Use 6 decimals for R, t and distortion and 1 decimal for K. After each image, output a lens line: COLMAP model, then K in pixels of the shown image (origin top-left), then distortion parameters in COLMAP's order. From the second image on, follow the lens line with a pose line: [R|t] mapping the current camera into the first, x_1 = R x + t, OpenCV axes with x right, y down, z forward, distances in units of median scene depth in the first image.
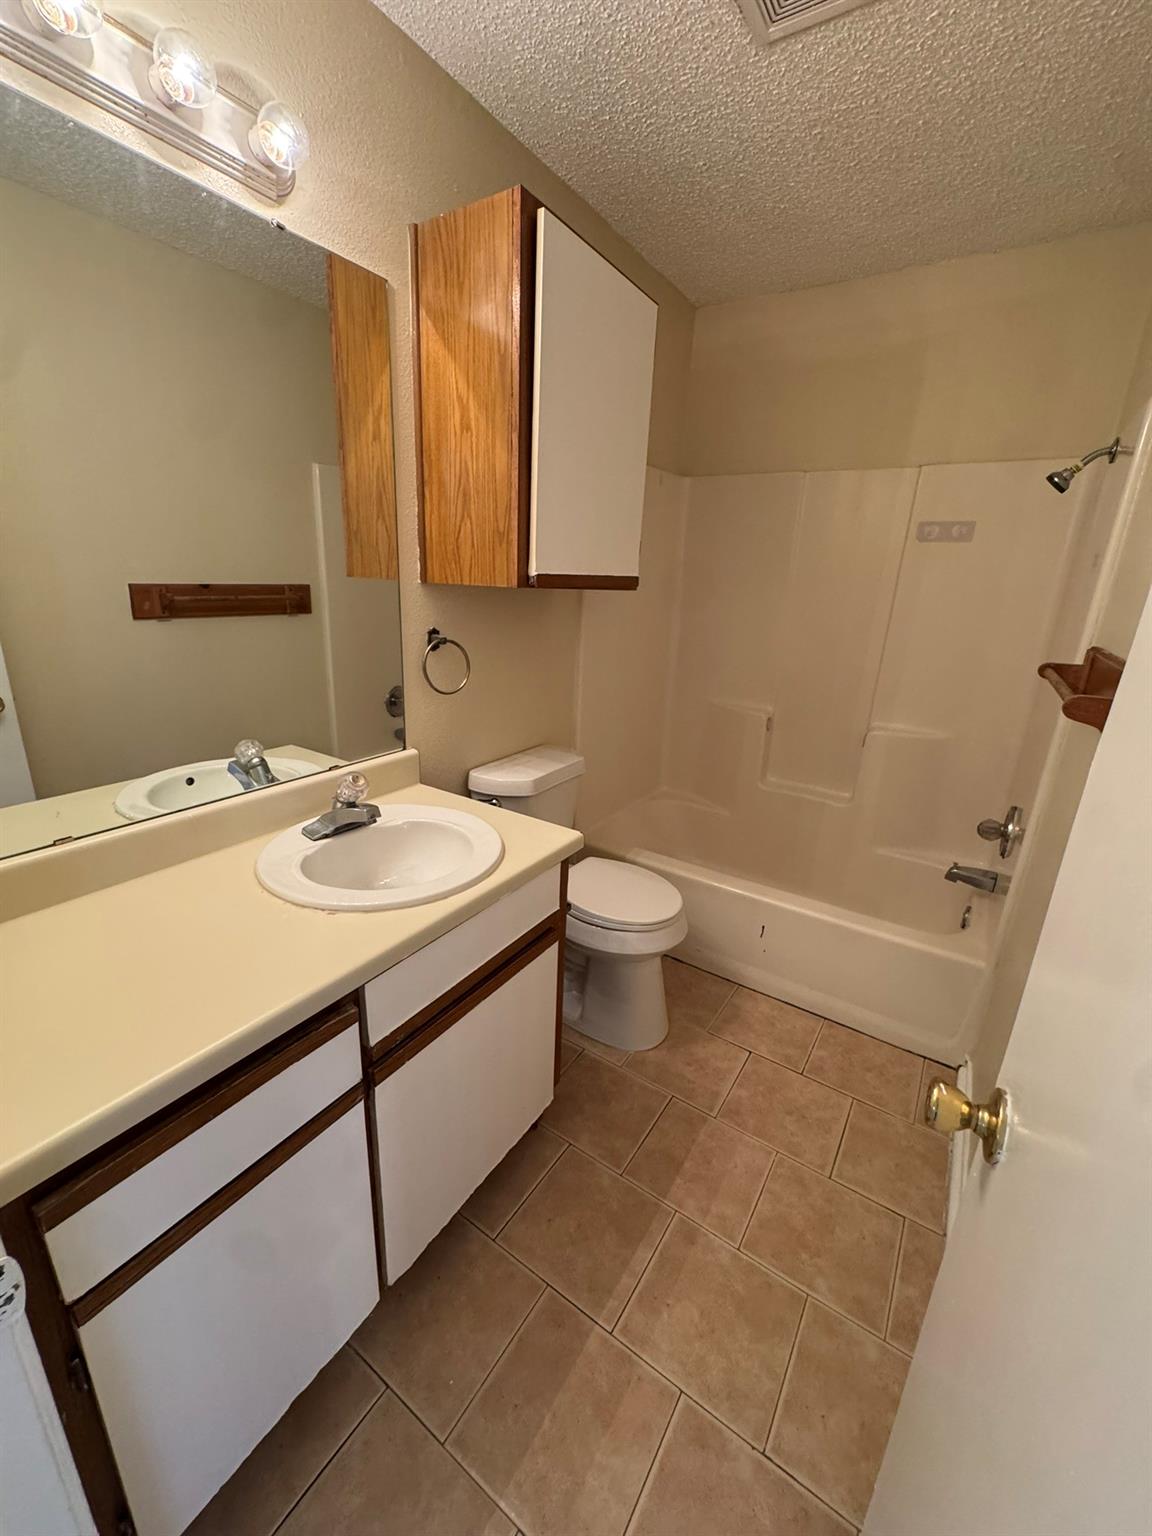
lens RADIAL K [[614.9, 0, 573.4], [0, 614.9, 773.3], [0, 0, 1]] dist [-0.000801, -0.000478]
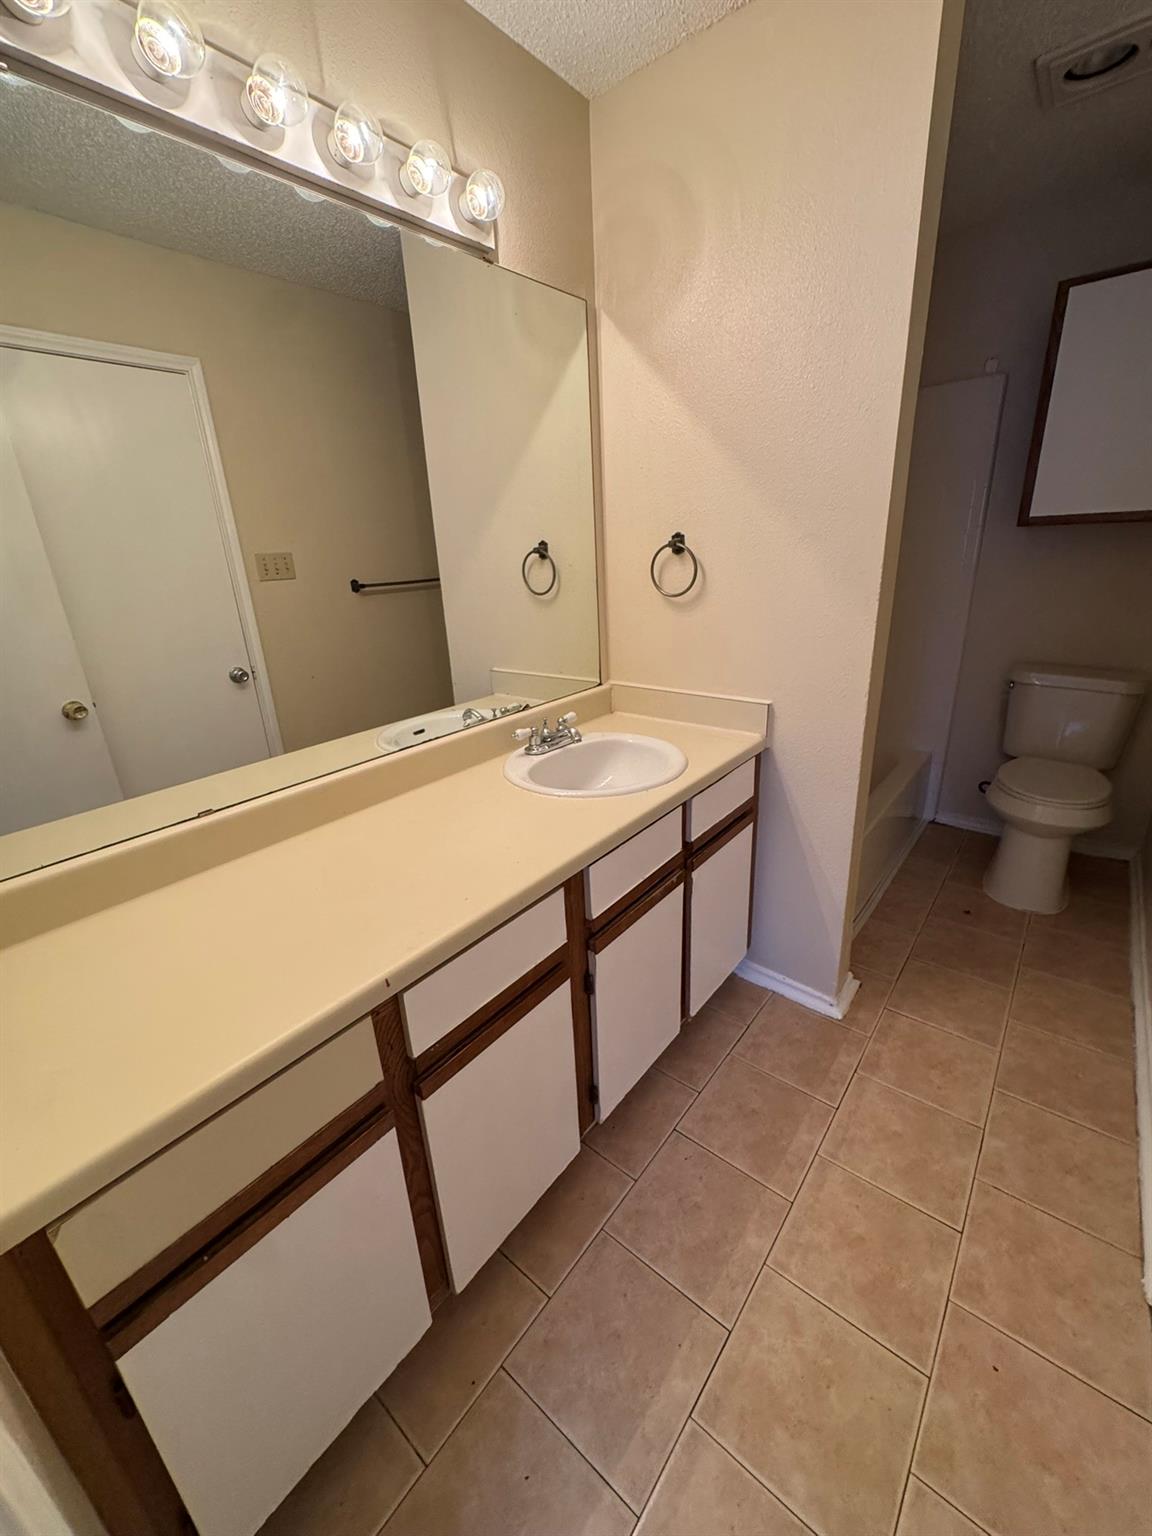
lens RADIAL K [[614.9, 0, 574.1], [0, 614.9, 758.0], [0, 0, 1]] dist [-0.000801, -0.000478]
pose [[0.988480, -0.044732, -0.144591, -0.162508], [0.049503, 0.998336, 0.029571, 0.070788], [0.143028, -0.036388, 0.989050, -0.245630]]
